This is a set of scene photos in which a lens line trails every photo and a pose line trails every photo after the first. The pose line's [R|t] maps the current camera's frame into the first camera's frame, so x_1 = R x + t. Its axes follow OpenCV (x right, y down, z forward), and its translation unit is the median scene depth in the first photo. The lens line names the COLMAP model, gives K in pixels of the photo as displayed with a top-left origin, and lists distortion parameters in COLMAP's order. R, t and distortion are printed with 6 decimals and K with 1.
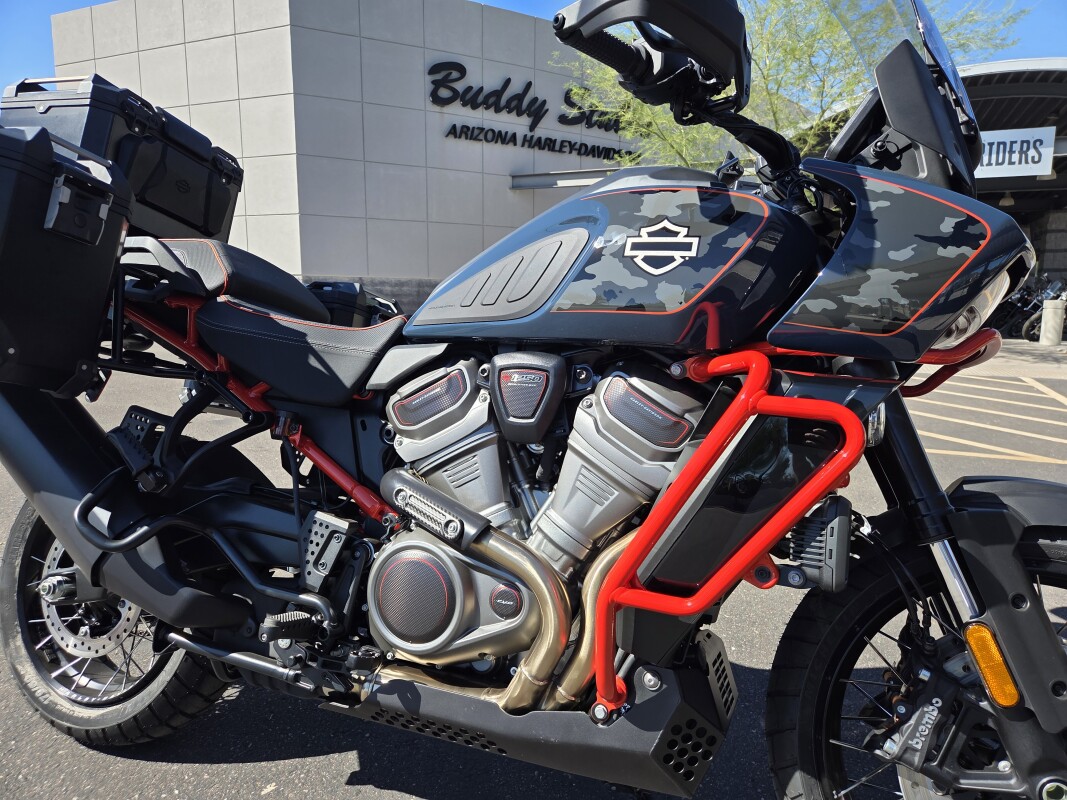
lens RADIAL K [[719.5, 0, 533.5], [0, 719.5, 400.0], [0, 0, 1]] dist [0.060965, -0.060028]
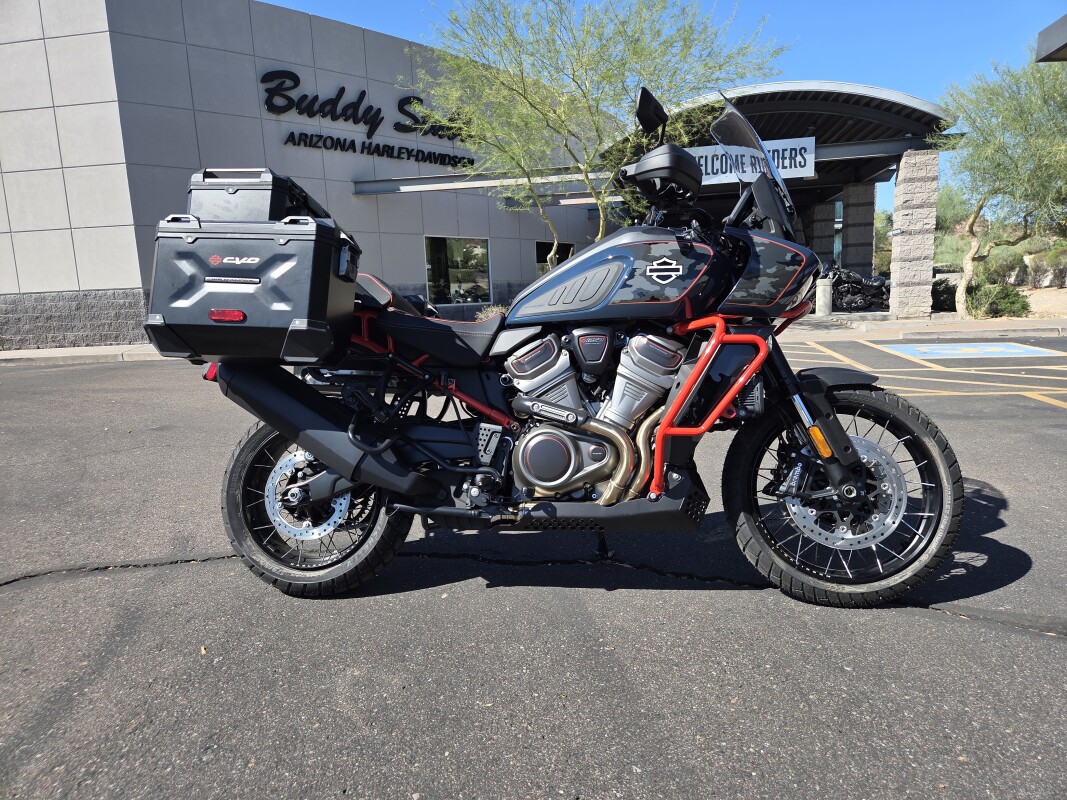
lens RADIAL K [[707.4, 0, 533.5], [0, 707.4, 400.0], [0, 0, 1]] dist [0.069104, -0.058560]
pose [[0.971019, -0.086129, 0.222946, -0.570638], [0.084696, 0.996278, 0.015998, 0.080834], [-0.223494, 0.003348, 0.974700, -0.768171]]
